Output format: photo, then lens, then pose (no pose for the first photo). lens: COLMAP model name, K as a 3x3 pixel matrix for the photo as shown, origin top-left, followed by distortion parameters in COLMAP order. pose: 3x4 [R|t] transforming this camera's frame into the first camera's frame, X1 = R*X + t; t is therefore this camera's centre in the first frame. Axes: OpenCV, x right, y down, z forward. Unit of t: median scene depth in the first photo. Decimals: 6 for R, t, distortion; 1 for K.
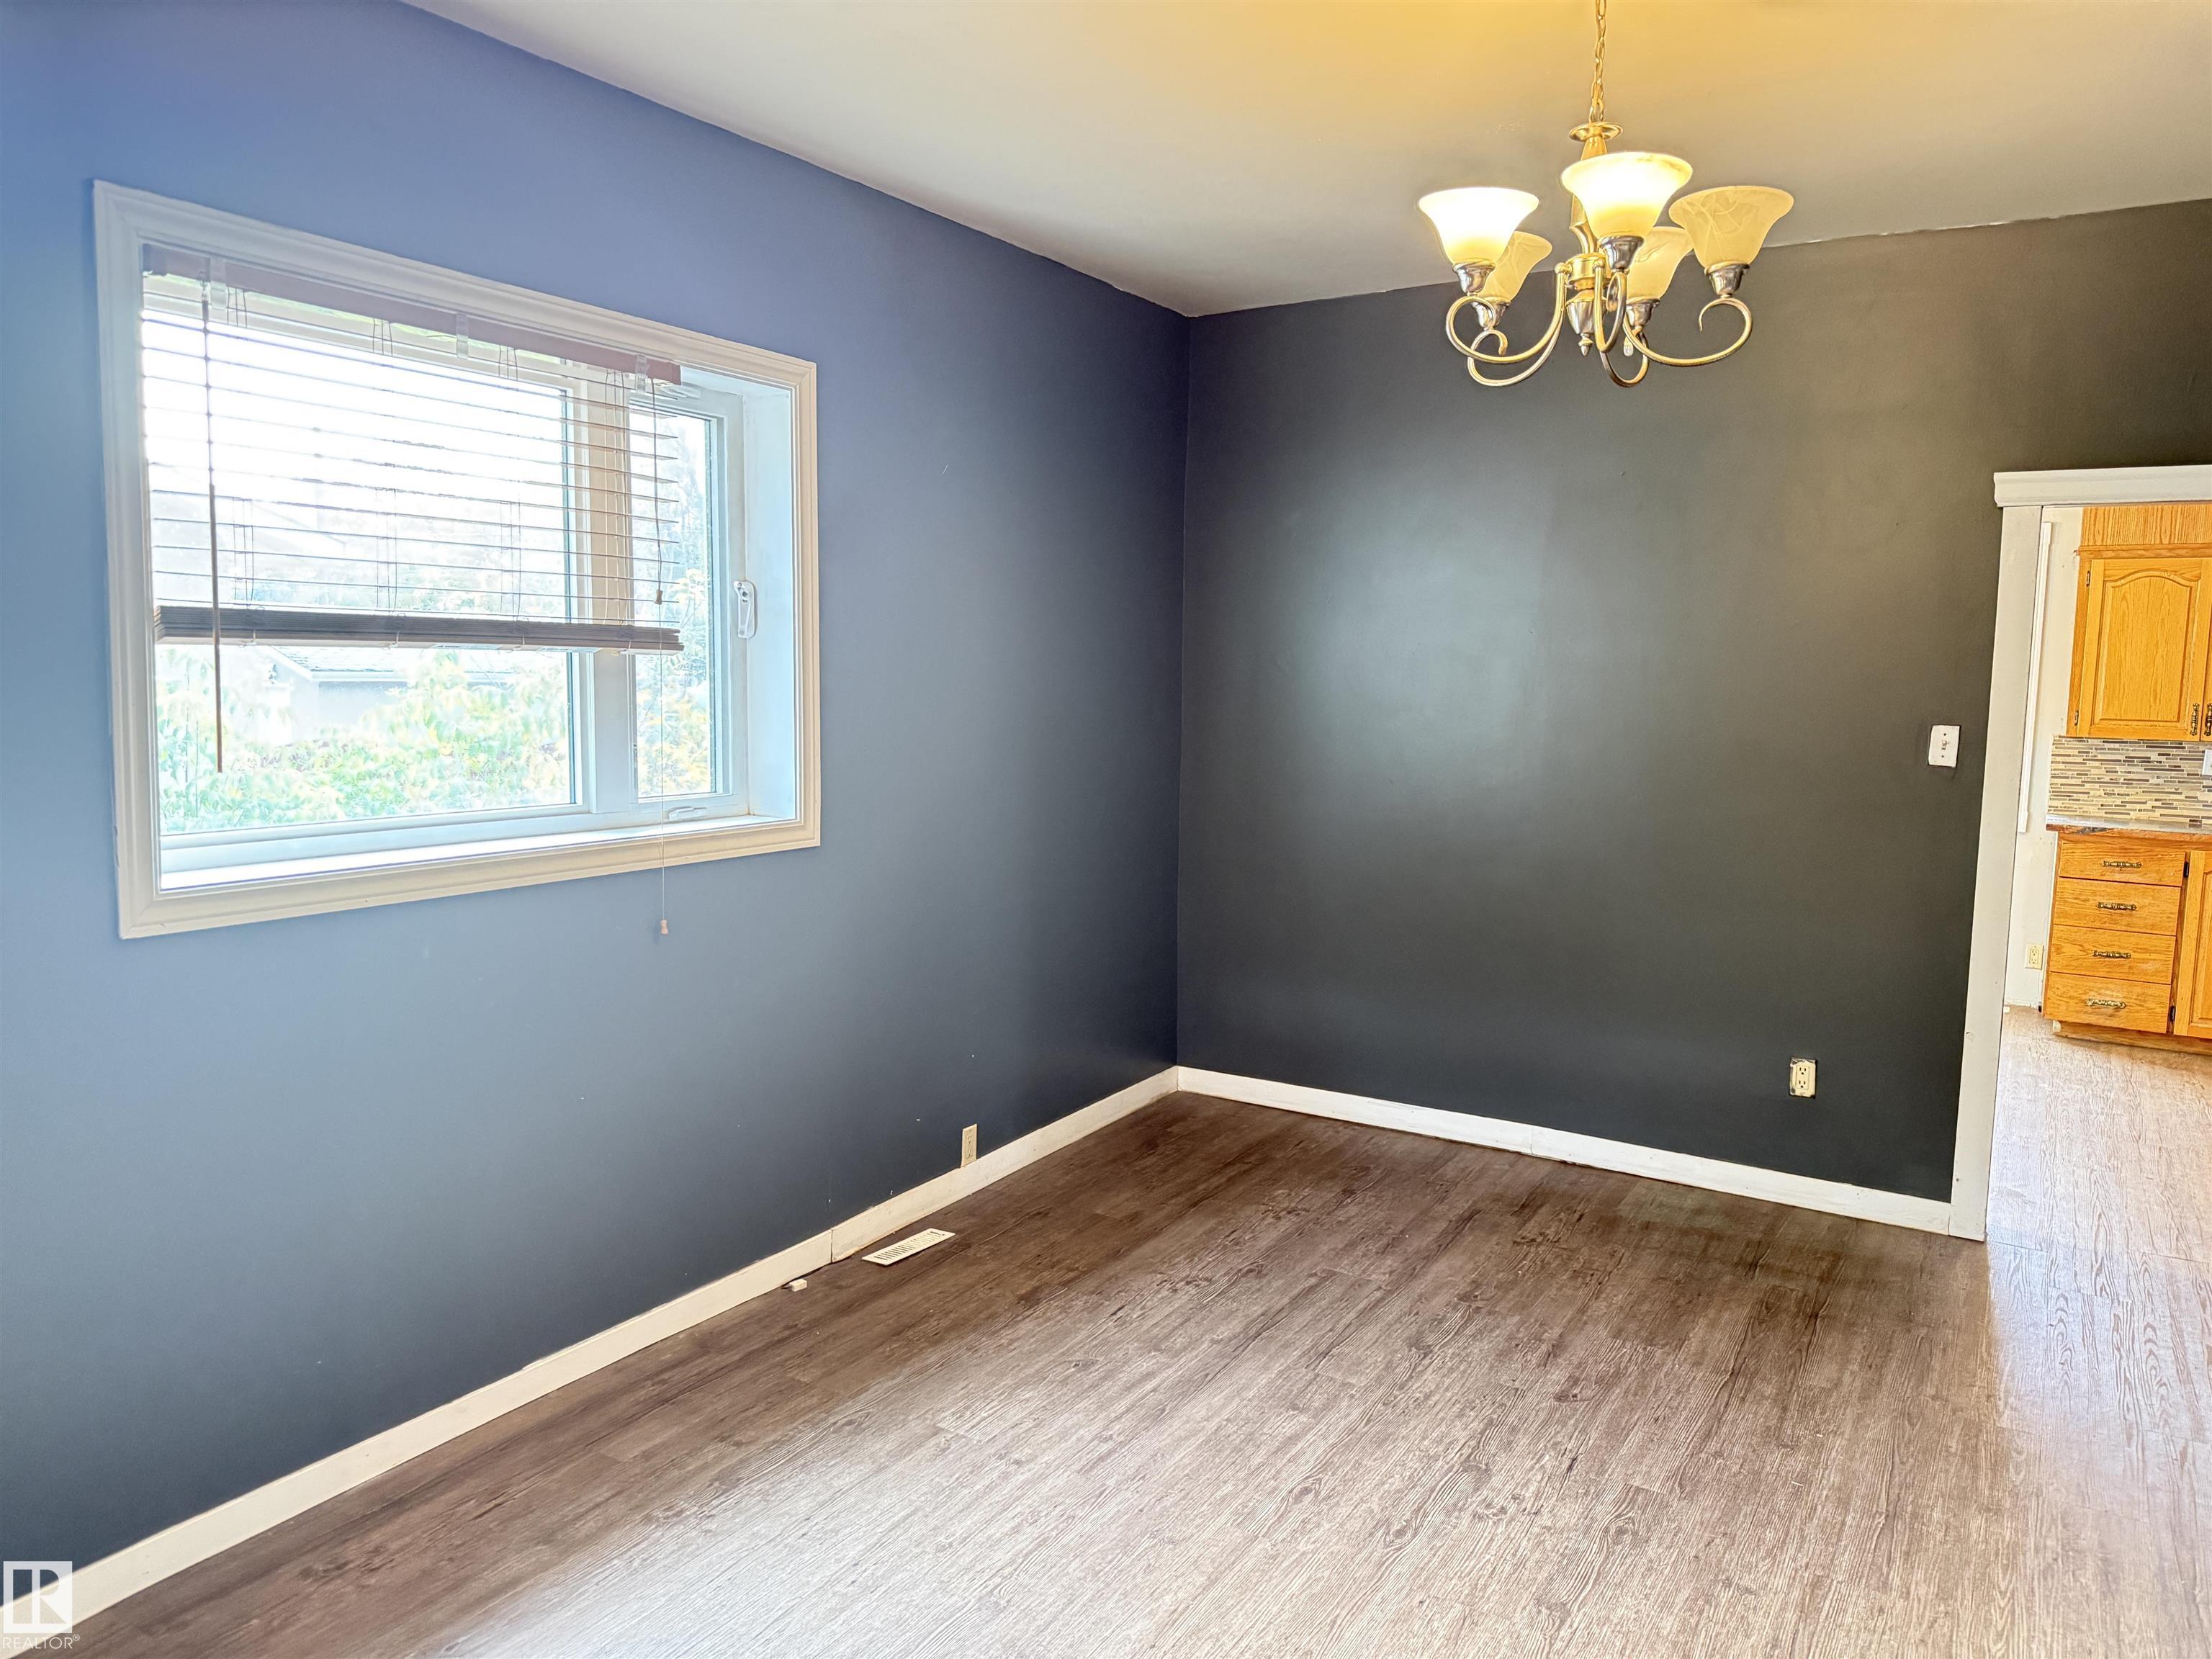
lens RADIAL K [[1558.6, 0, 1093.5], [0, 1558.6, 822.7], [0, 0, 1]] dist [0.094479, -0.122031]
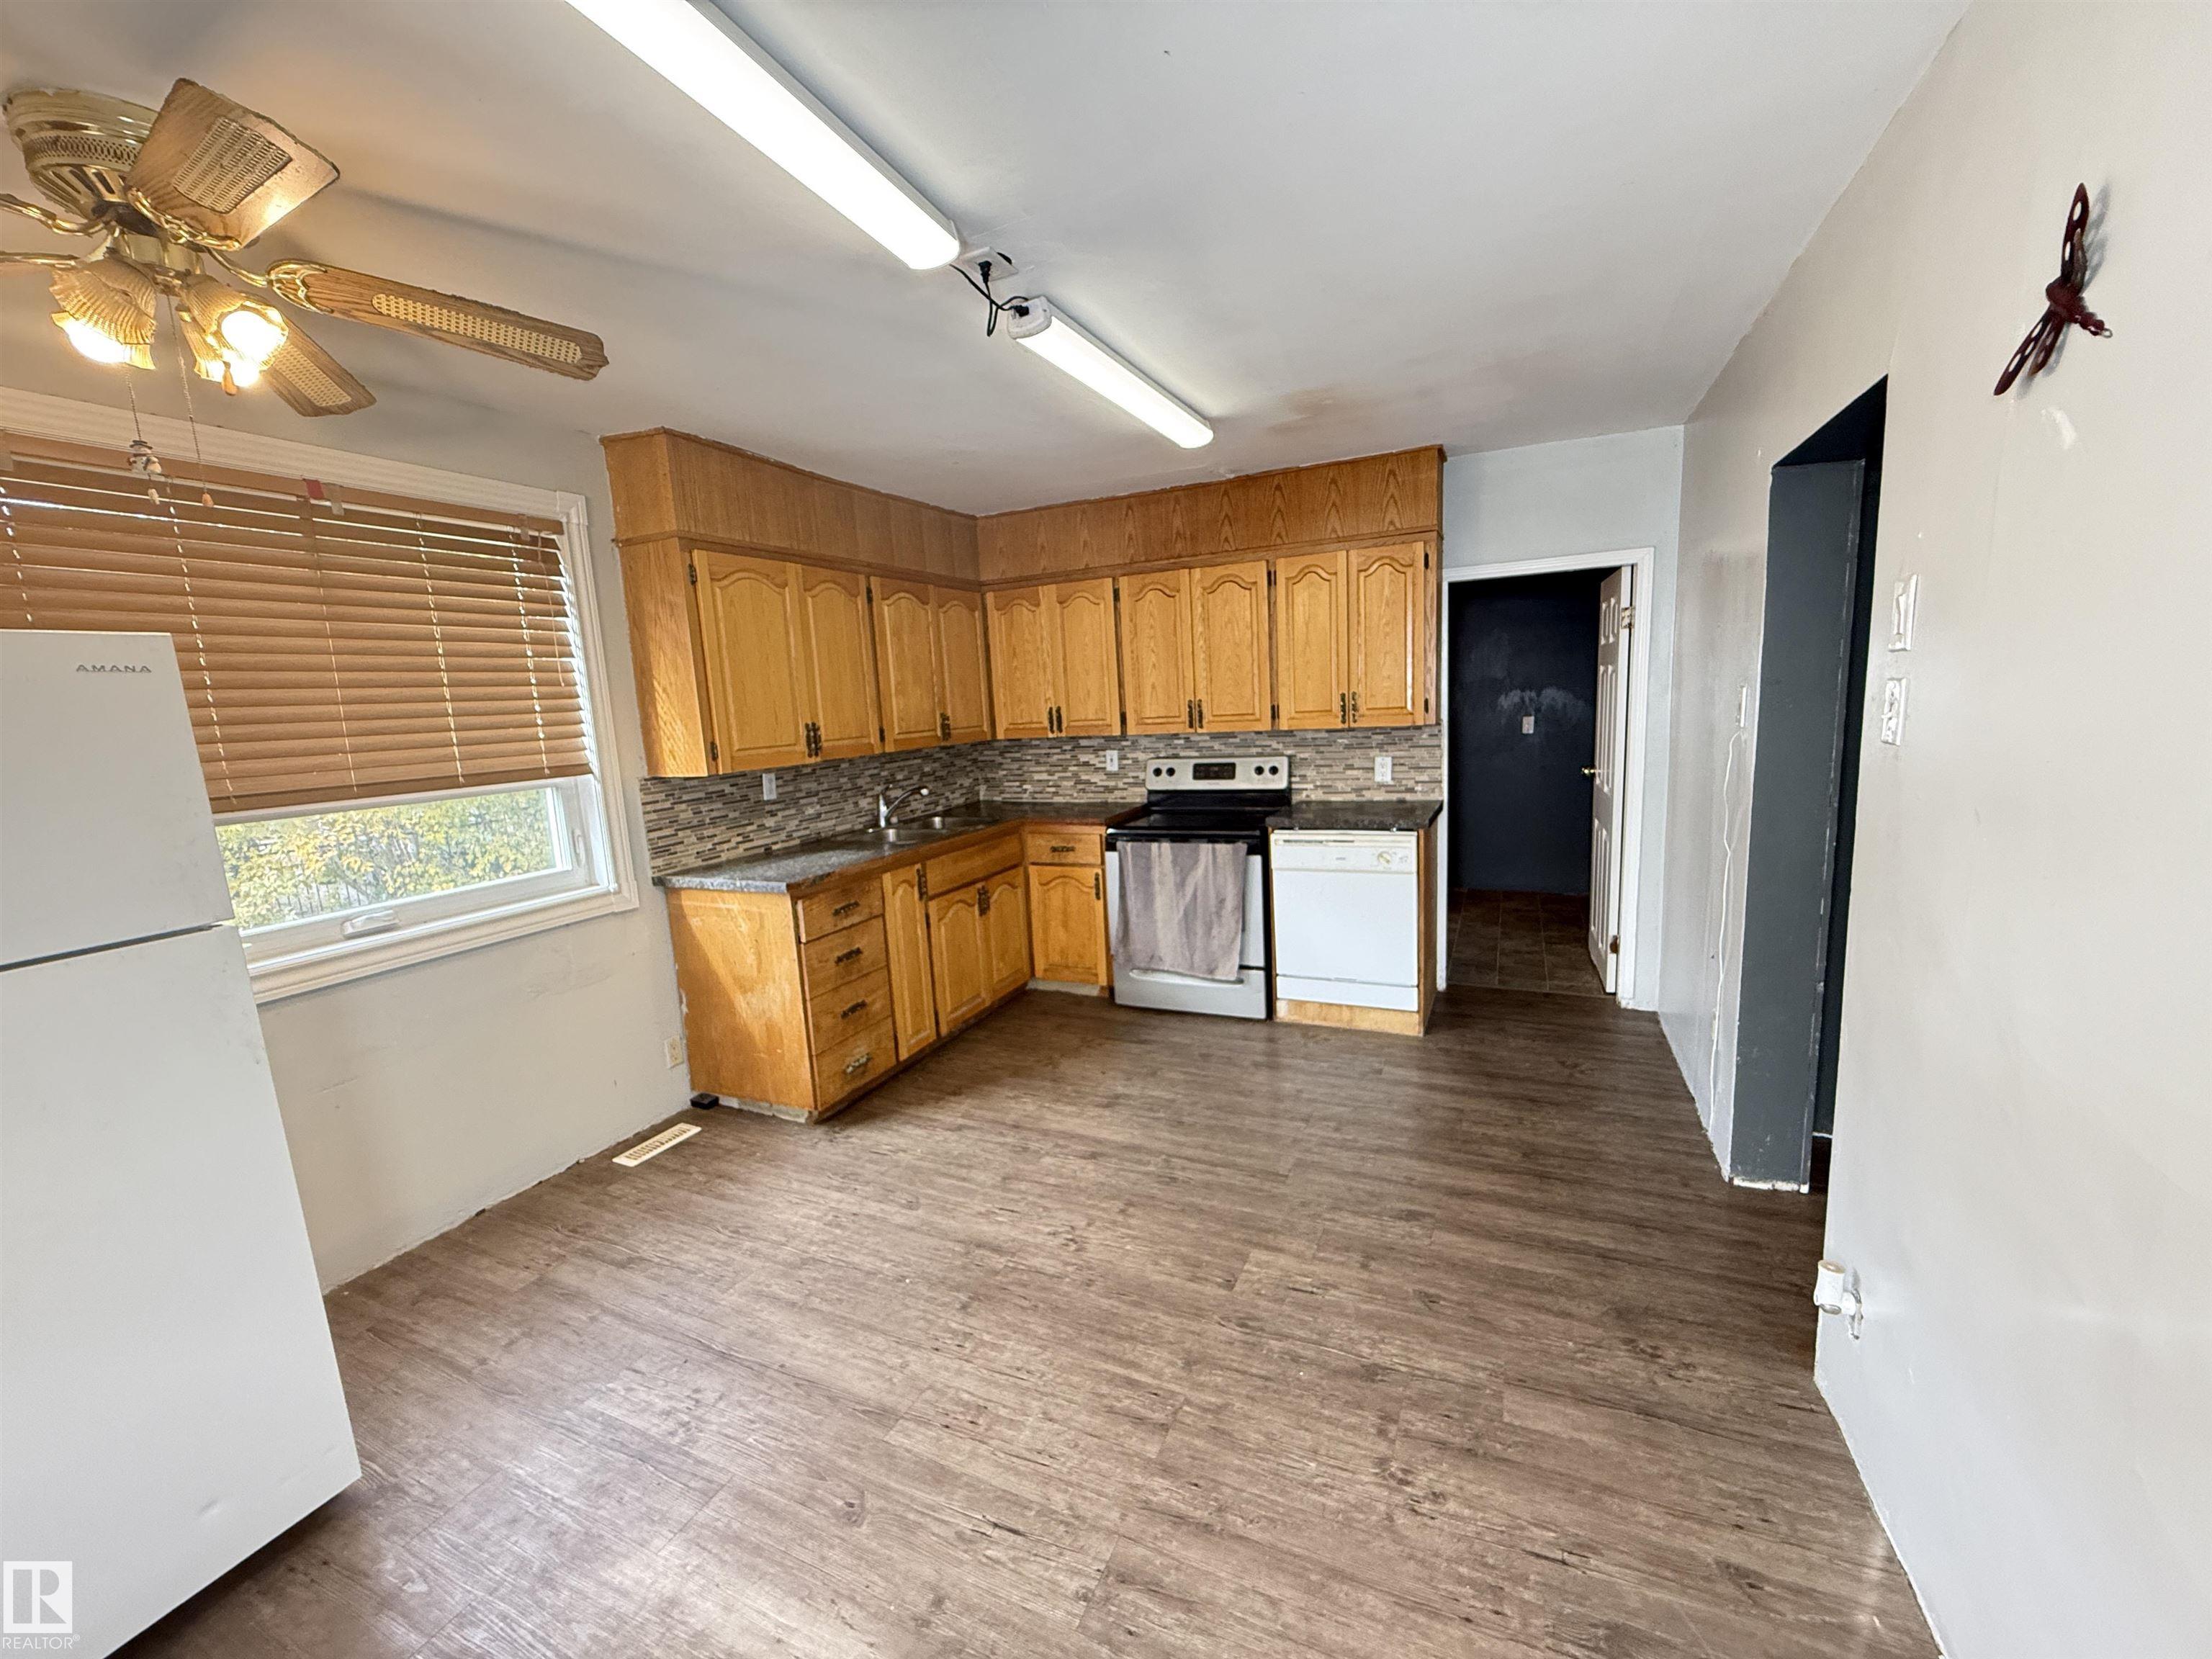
lens RADIAL K [[885.9, 0, 1104.6], [0, 885.9, 829.5], [0, 0, 1]] dist [0.000466, -0.000265]
pose [[-0.118112, -0.162261, 0.979654, 0.290128], [0.148960, 0.972501, 0.179035, -0.150564], [-0.981764, 0.167075, -0.090693, 1.639006]]
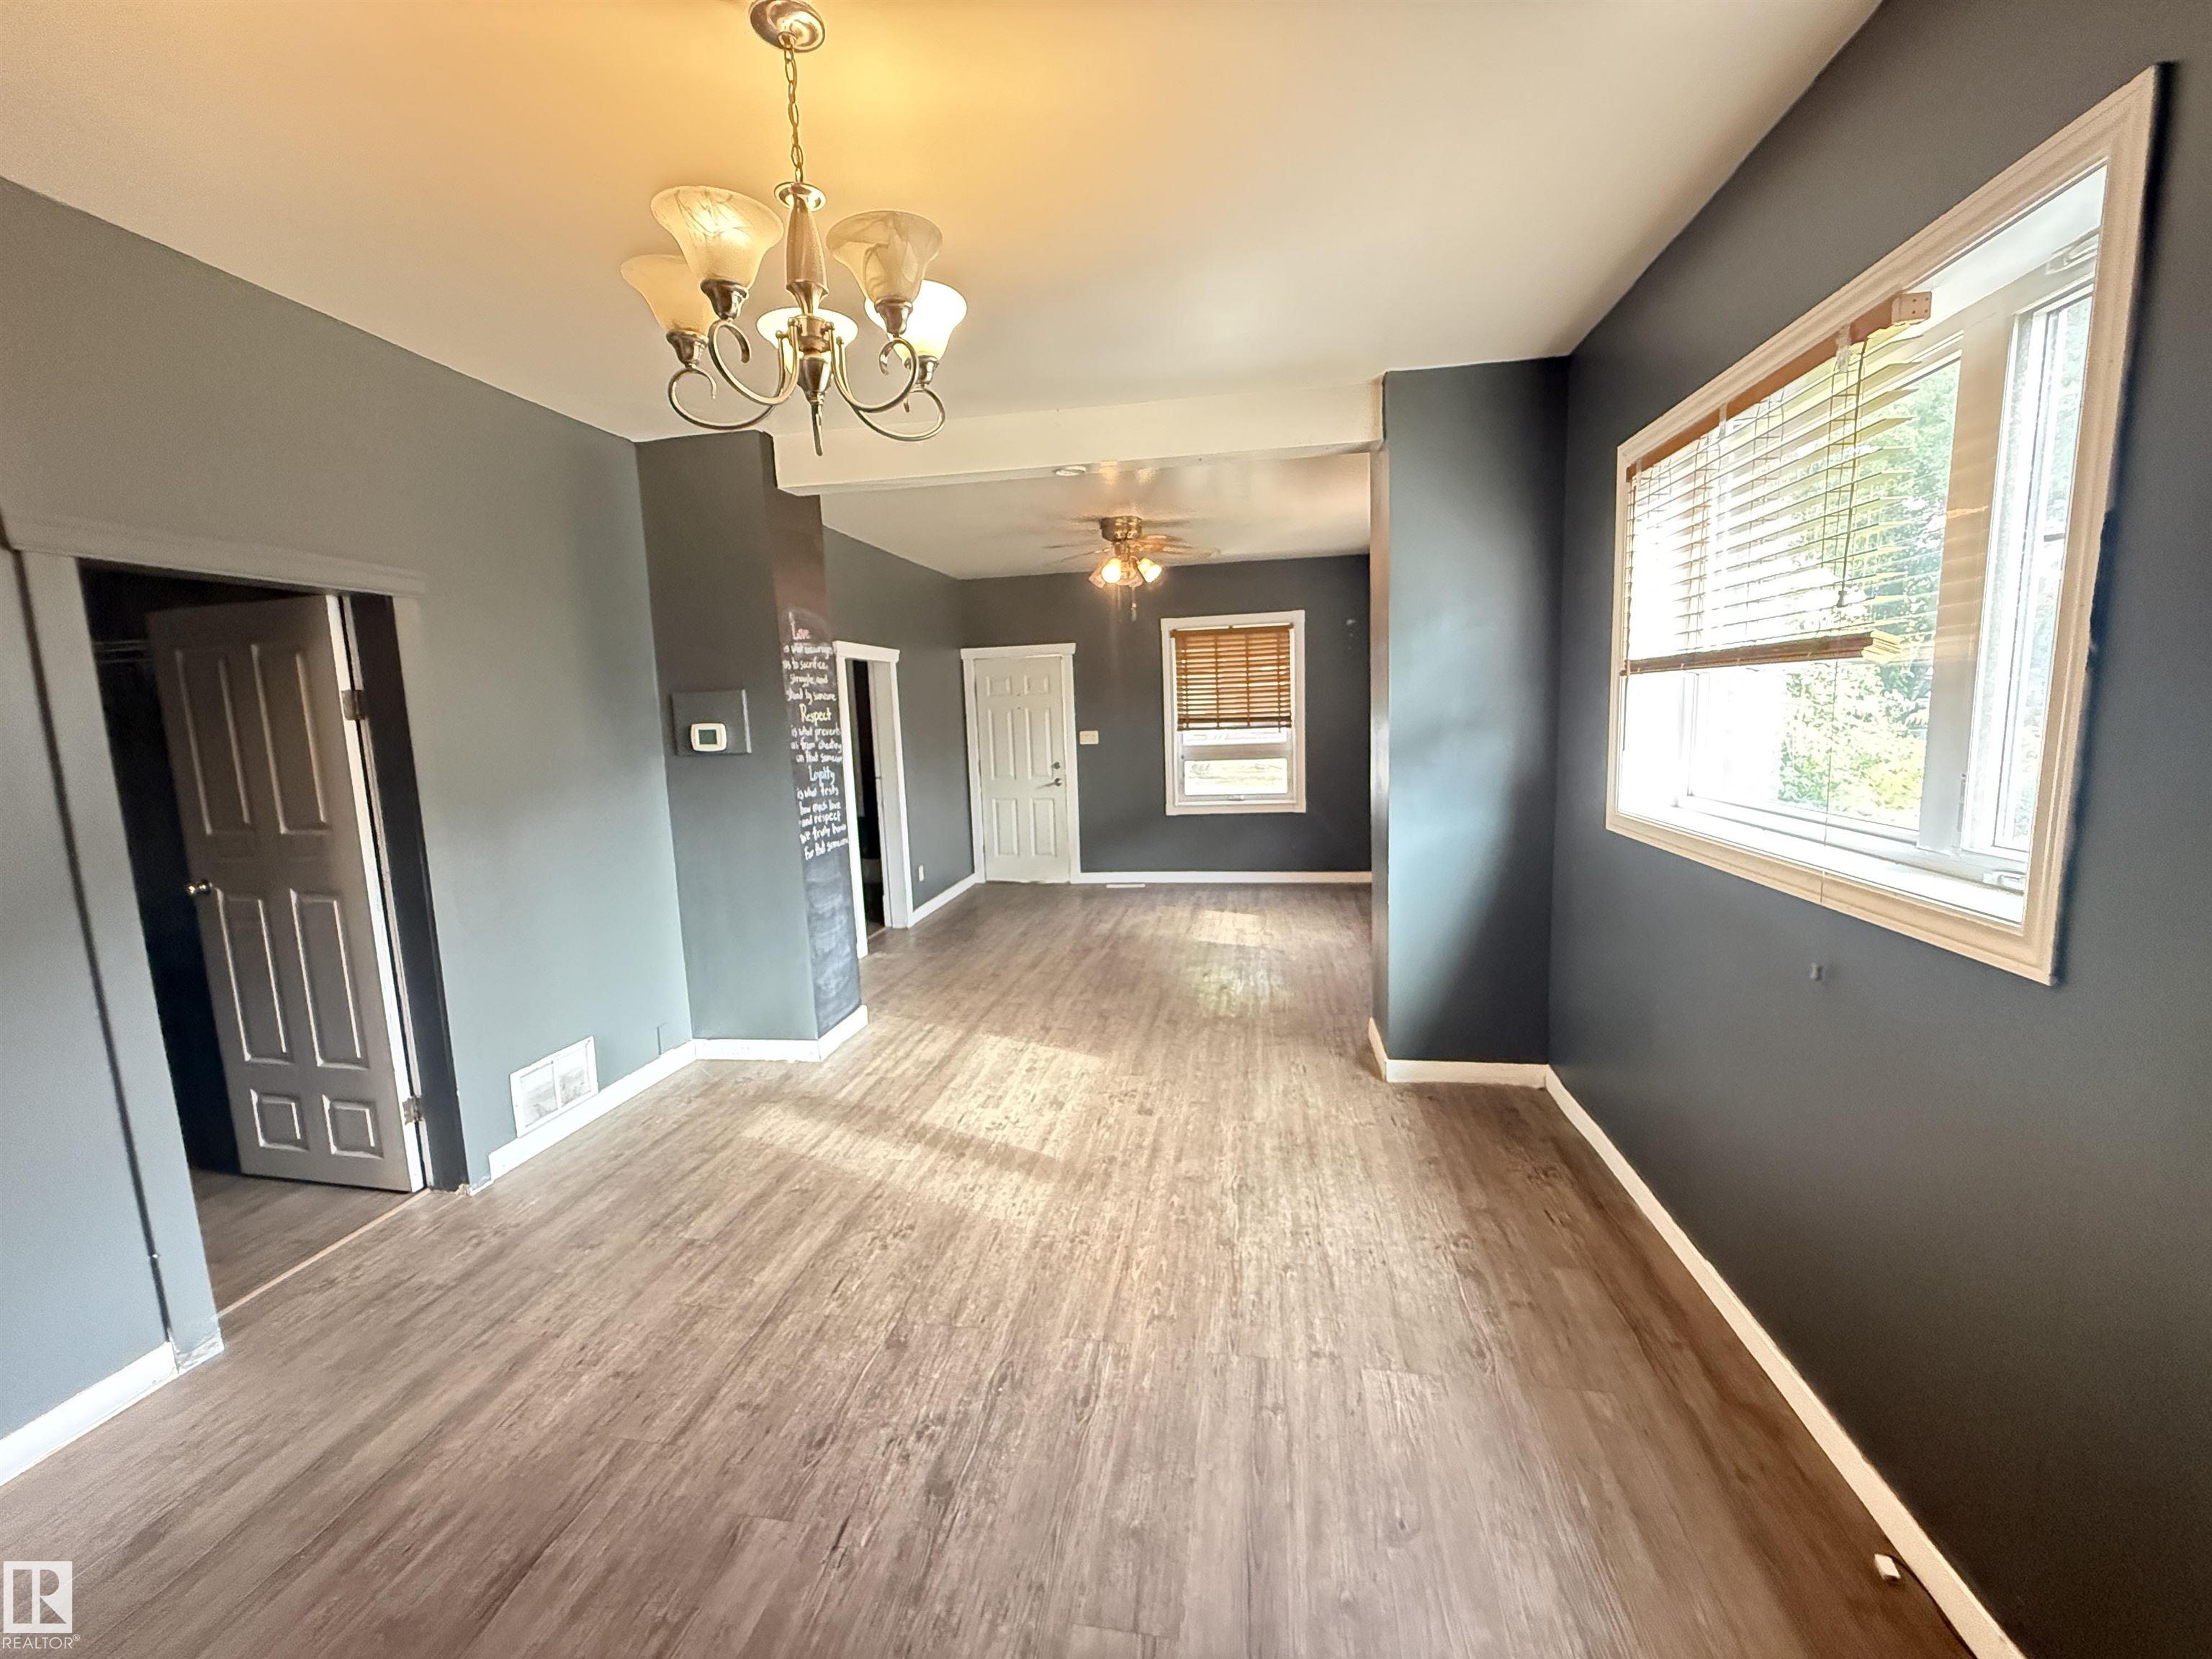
lens RADIAL K [[885.9, 0, 1100.6], [0, 885.9, 826.4], [0, 0, 1]] dist [0.000466, -0.000265]
pose [[-0.931098, 0.066185, -0.358715, 0.272826], [-0.014256, 0.976048, 0.217089, -0.115089], [0.364491, 0.207245, -0.907852, 1.243388]]
